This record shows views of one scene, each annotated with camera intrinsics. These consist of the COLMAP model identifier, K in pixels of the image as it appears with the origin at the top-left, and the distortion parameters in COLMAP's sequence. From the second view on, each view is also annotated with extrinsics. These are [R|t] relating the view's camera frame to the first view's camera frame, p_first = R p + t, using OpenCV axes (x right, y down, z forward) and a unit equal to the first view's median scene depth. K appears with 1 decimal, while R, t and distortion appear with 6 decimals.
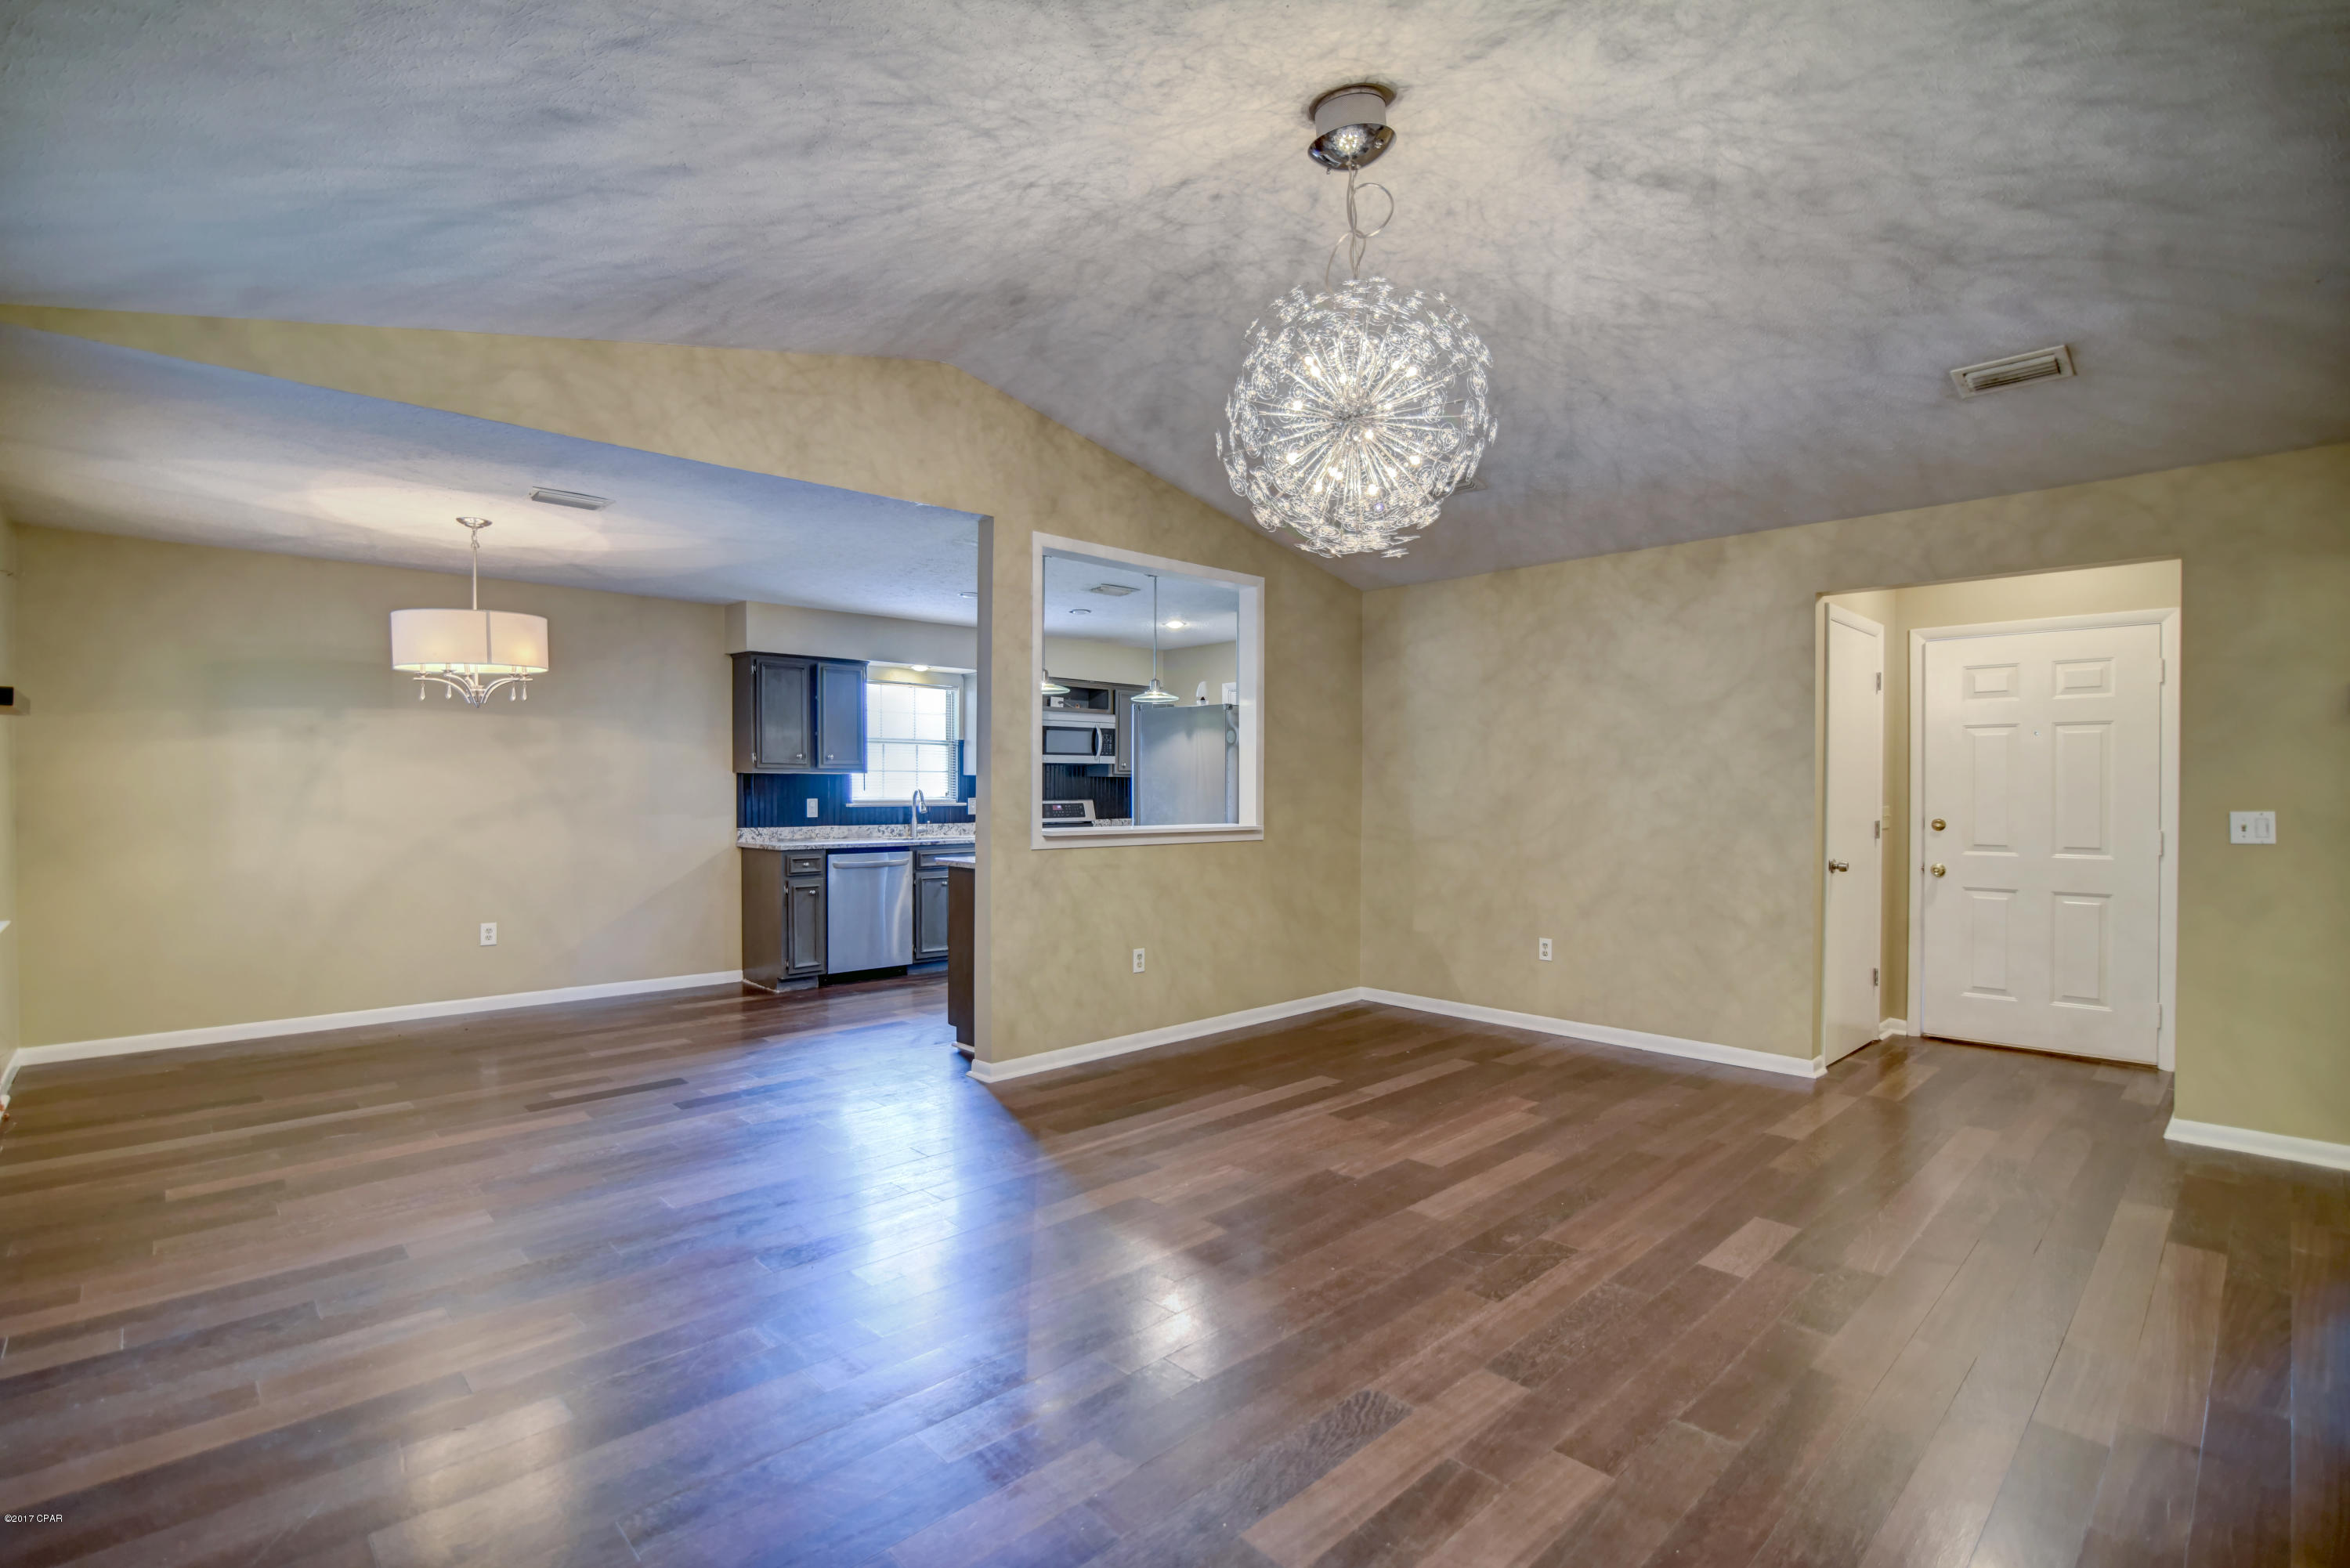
lens RADIAL K [[1079.0, 0, 1163.1], [0, 1079.0, 787.2], [0, 0, 1]] dist [-0.022910, 0.000120]
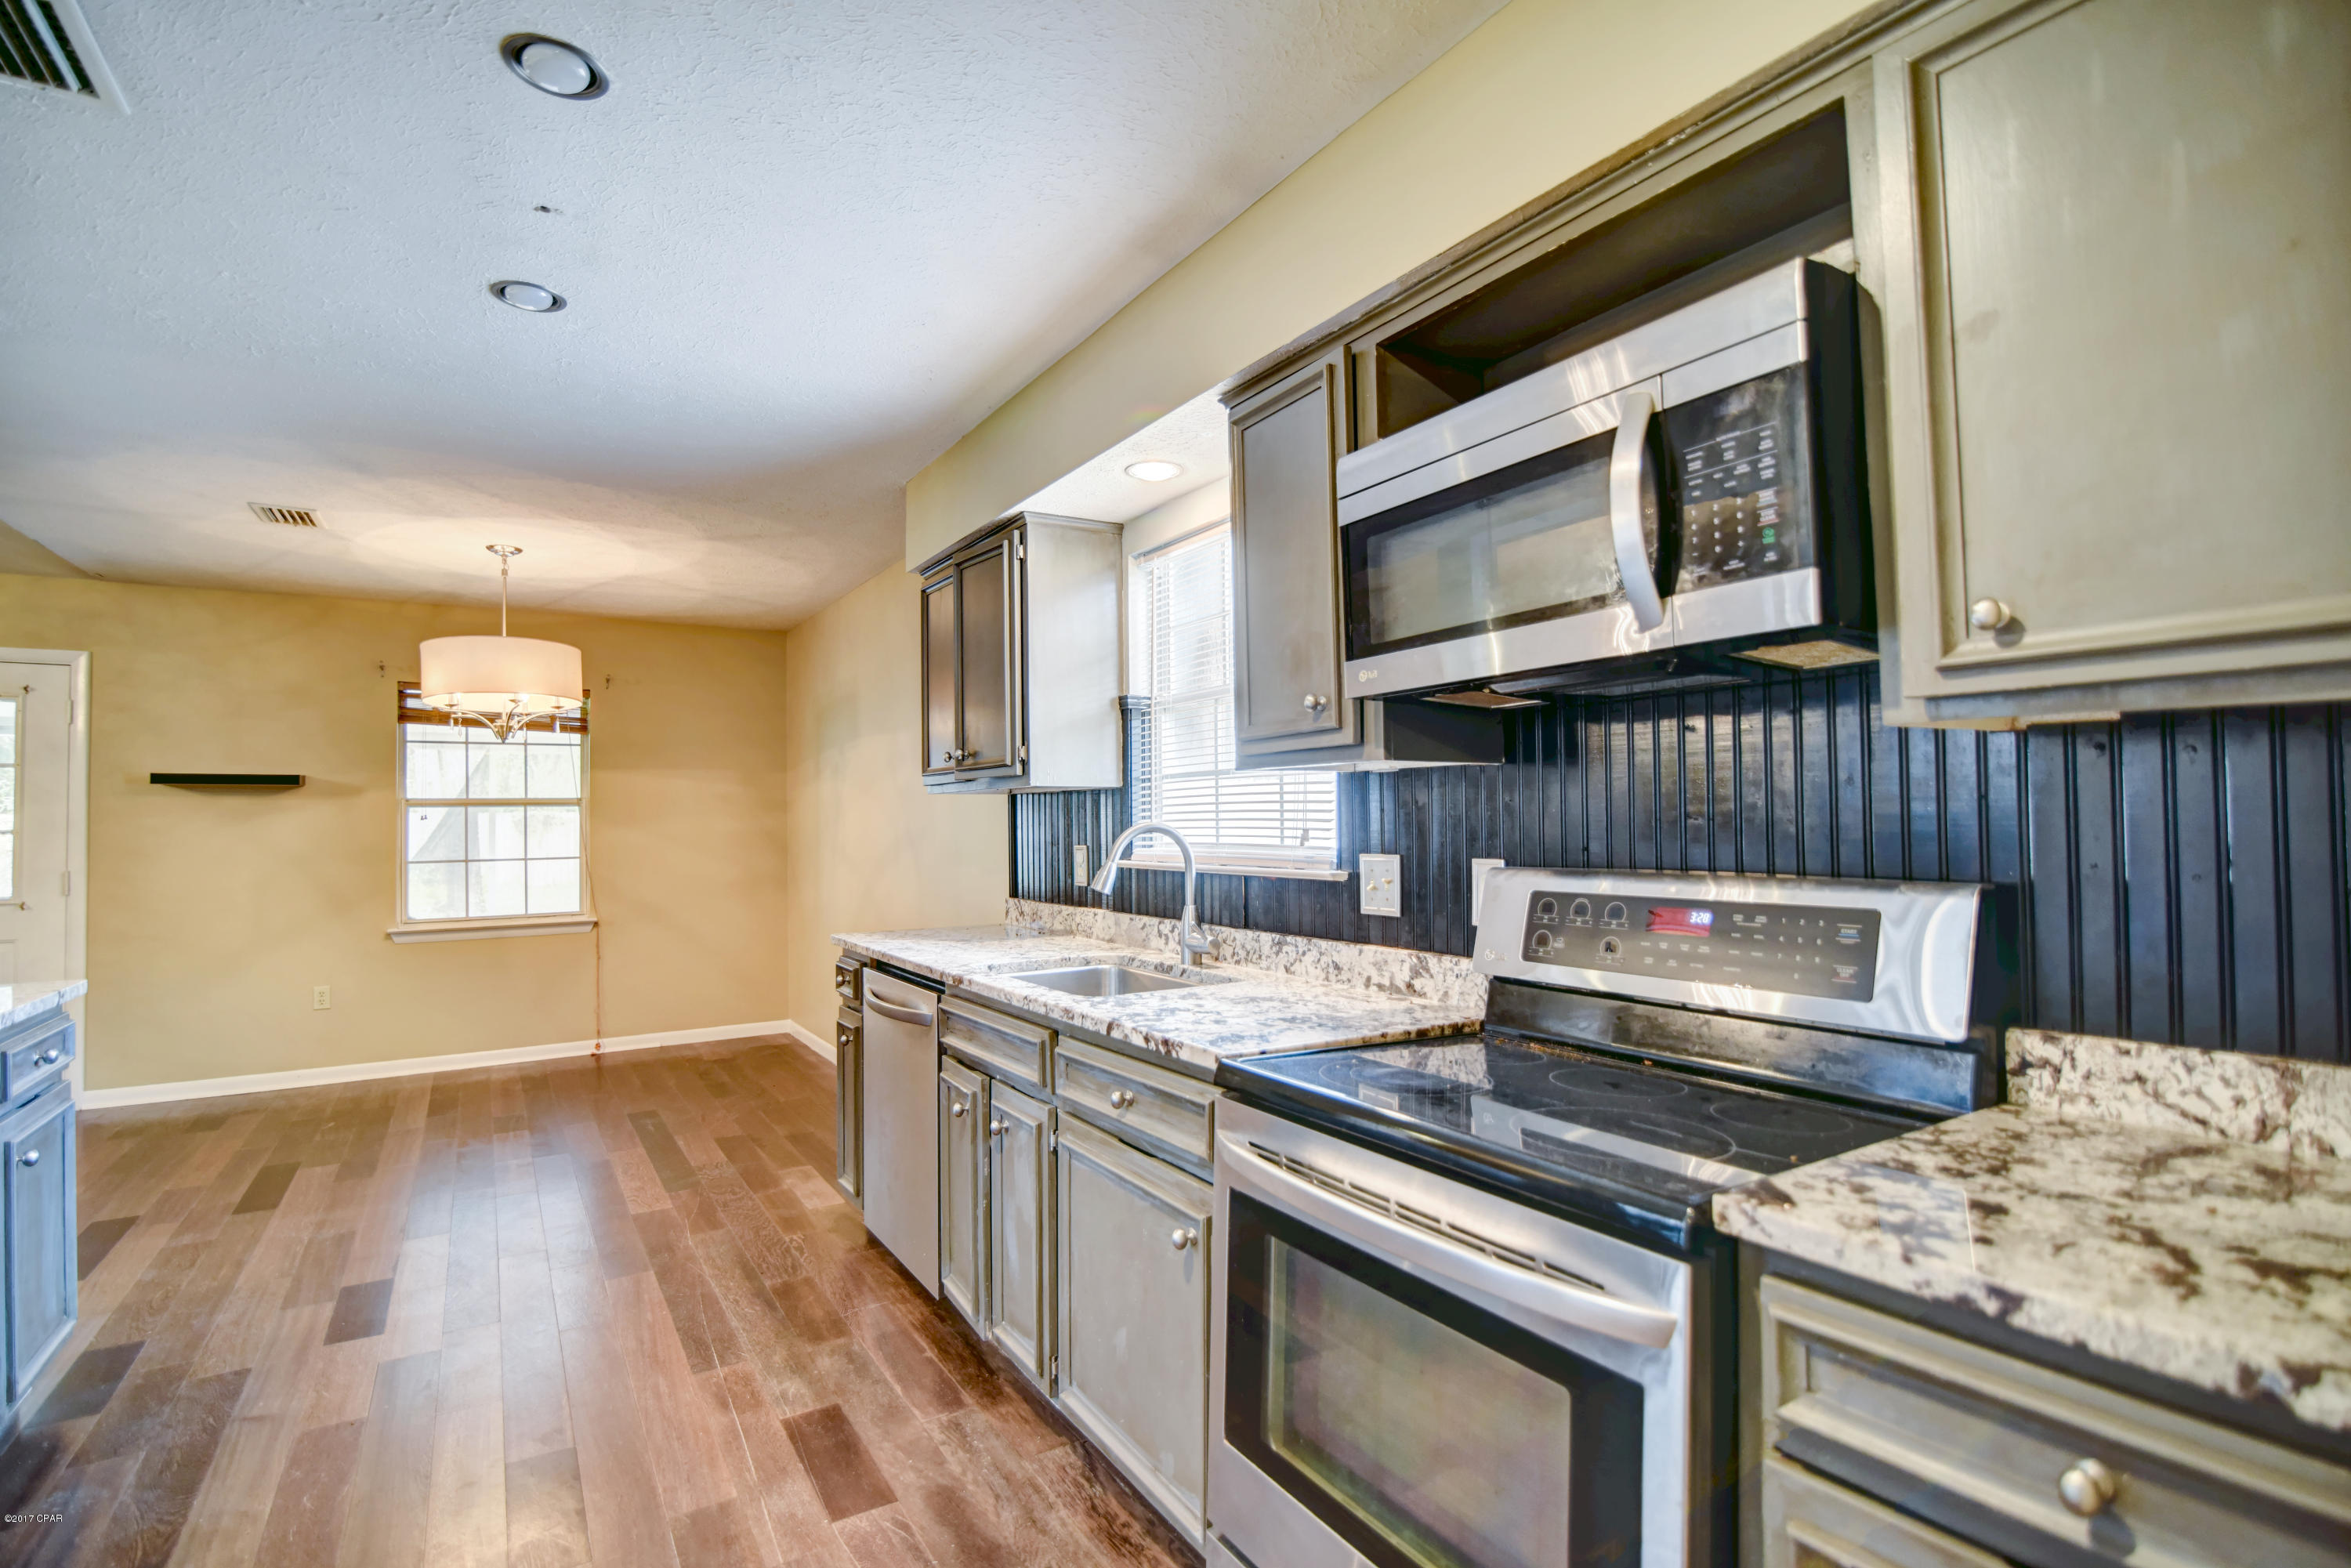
lens RADIAL K [[1079.5, 0, 1163.6], [0, 1079.5, 787.2], [0, 0, 1]] dist [-0.022910, 0.000120]
pose [[-0.186112, -0.028755, -0.982108, 0.115399], [0.011550, 0.999439, -0.031452, 0.001107], [0.982461, -0.017197, -0.185675, 1.131720]]
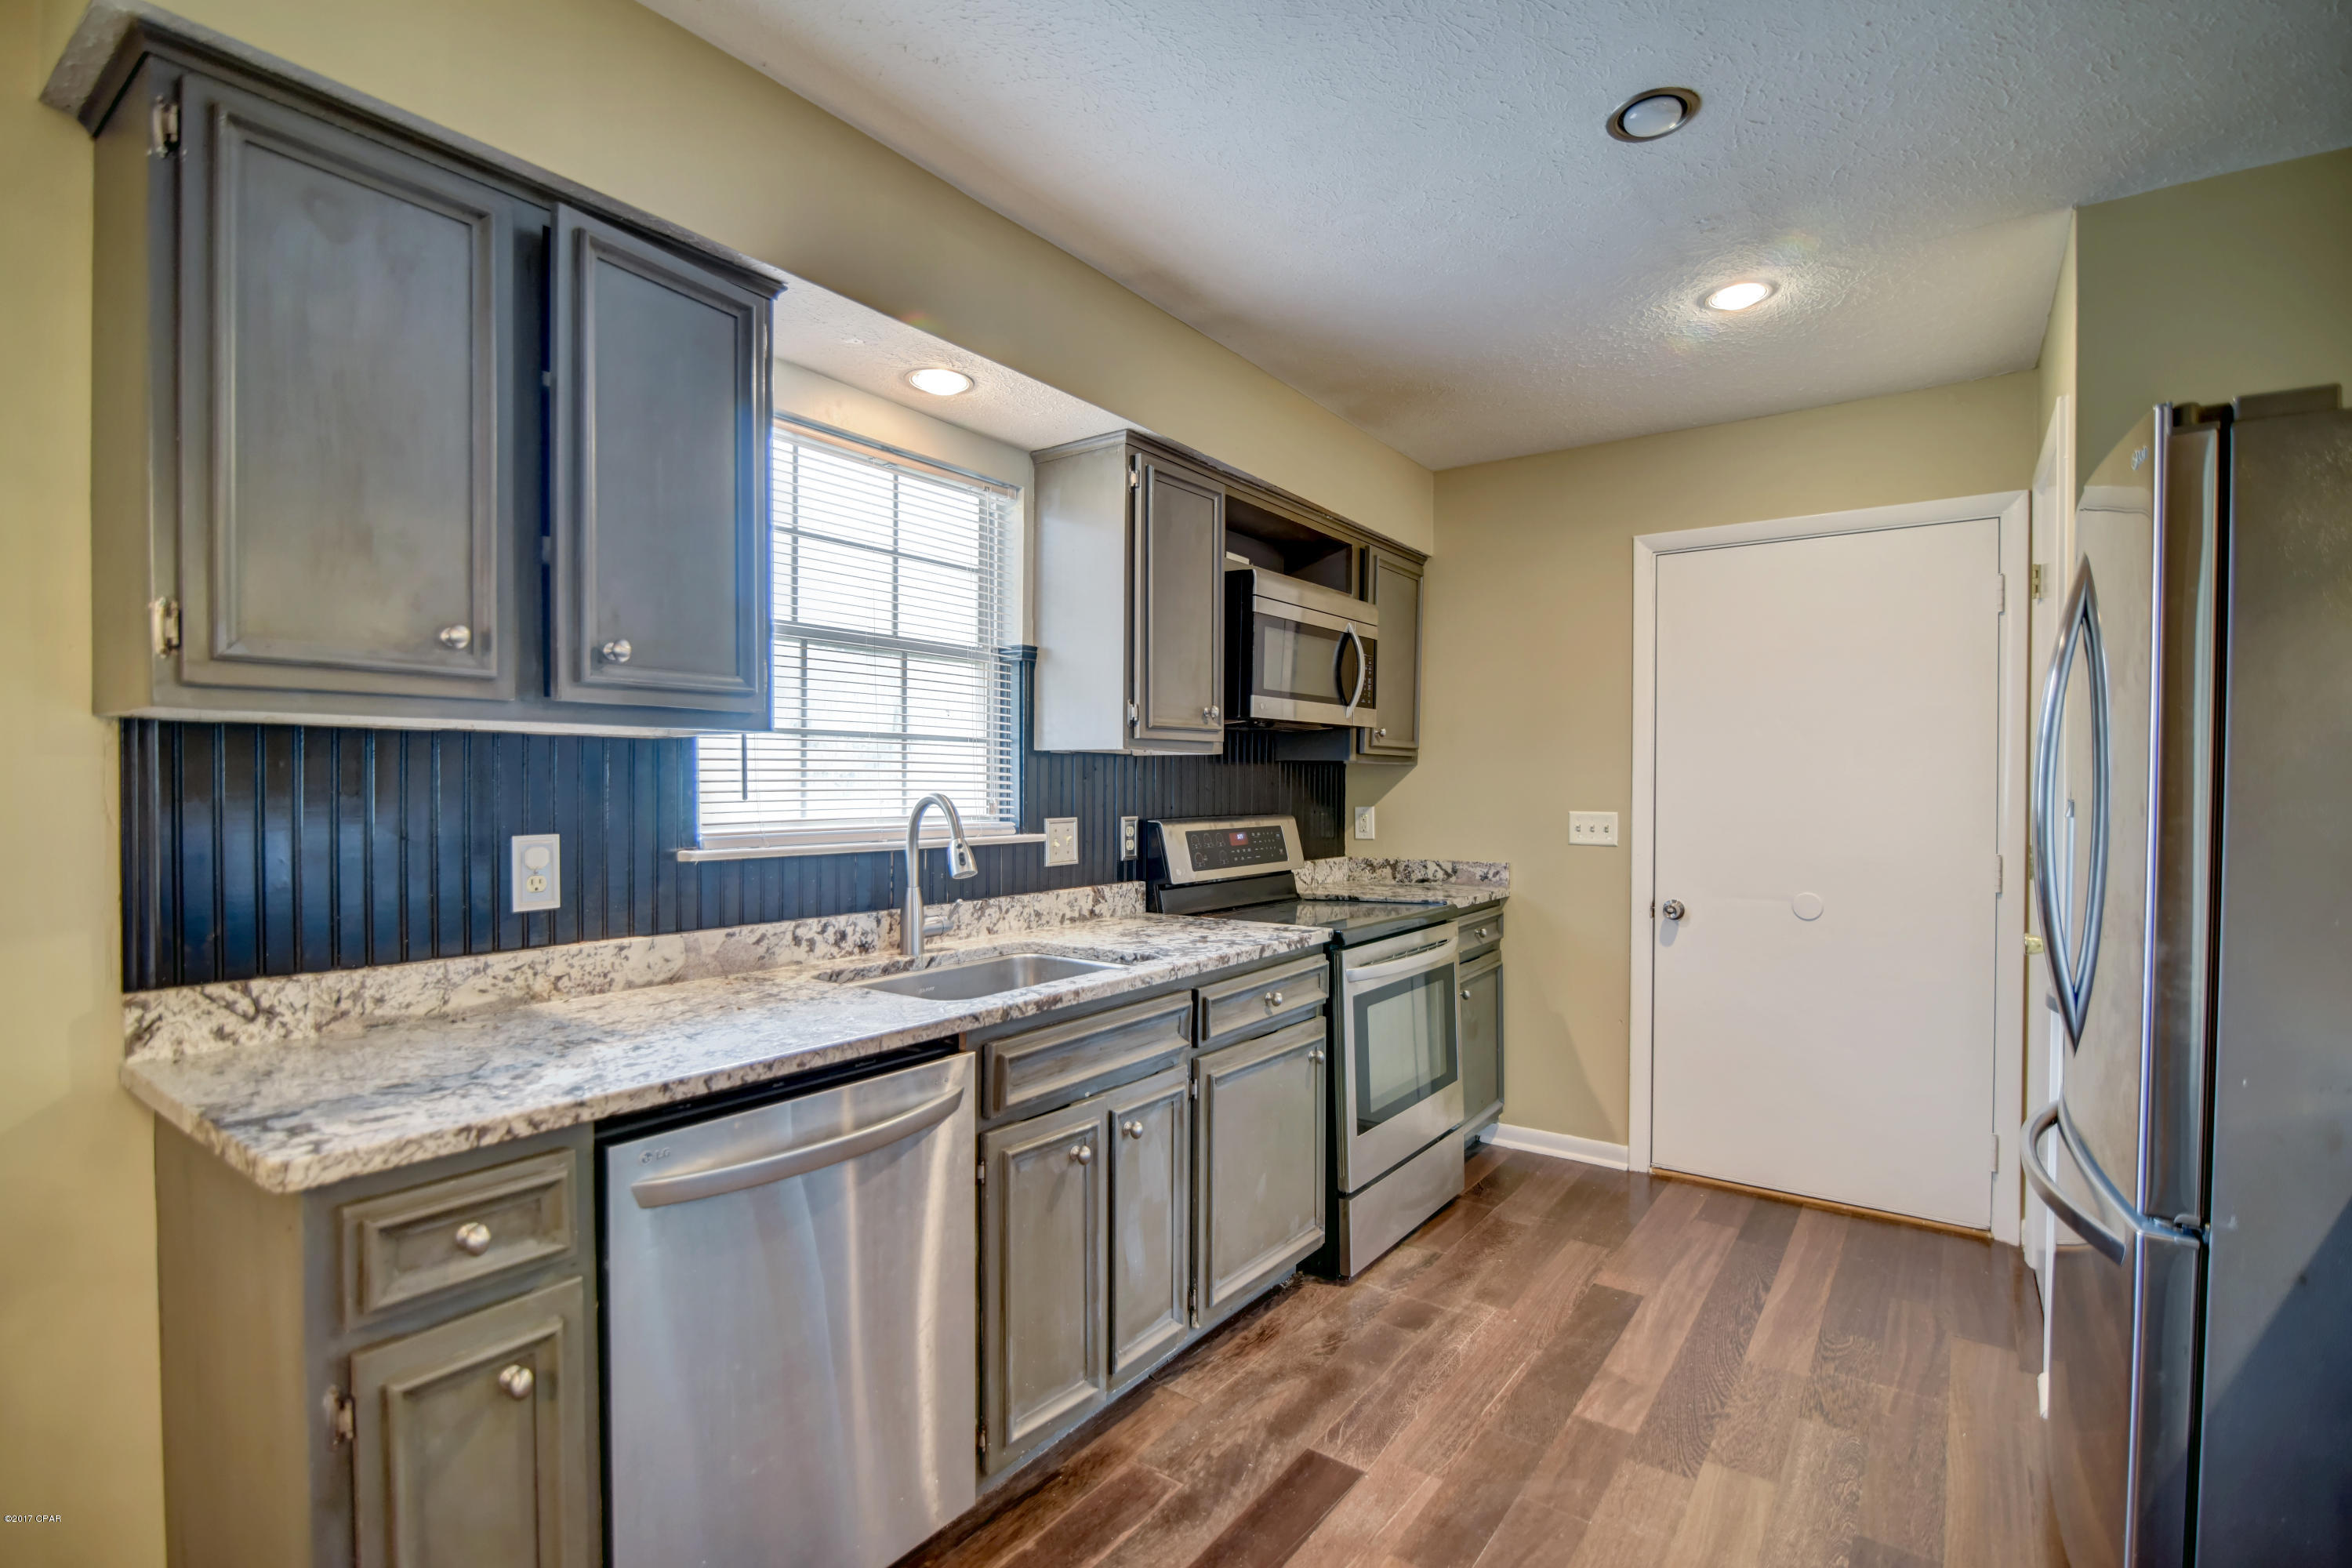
lens RADIAL K [[1084.1, 0, 1167.1], [0, 1084.1, 790.6], [0, 0, 1]] dist [-0.017497, 0.001215]
pose [[0.983387, 0.001469, 0.181518, -0.231938], [-0.002877, 0.999968, 0.007489, -0.001608], [-0.181501, -0.007887, 0.983359, 0.741433]]
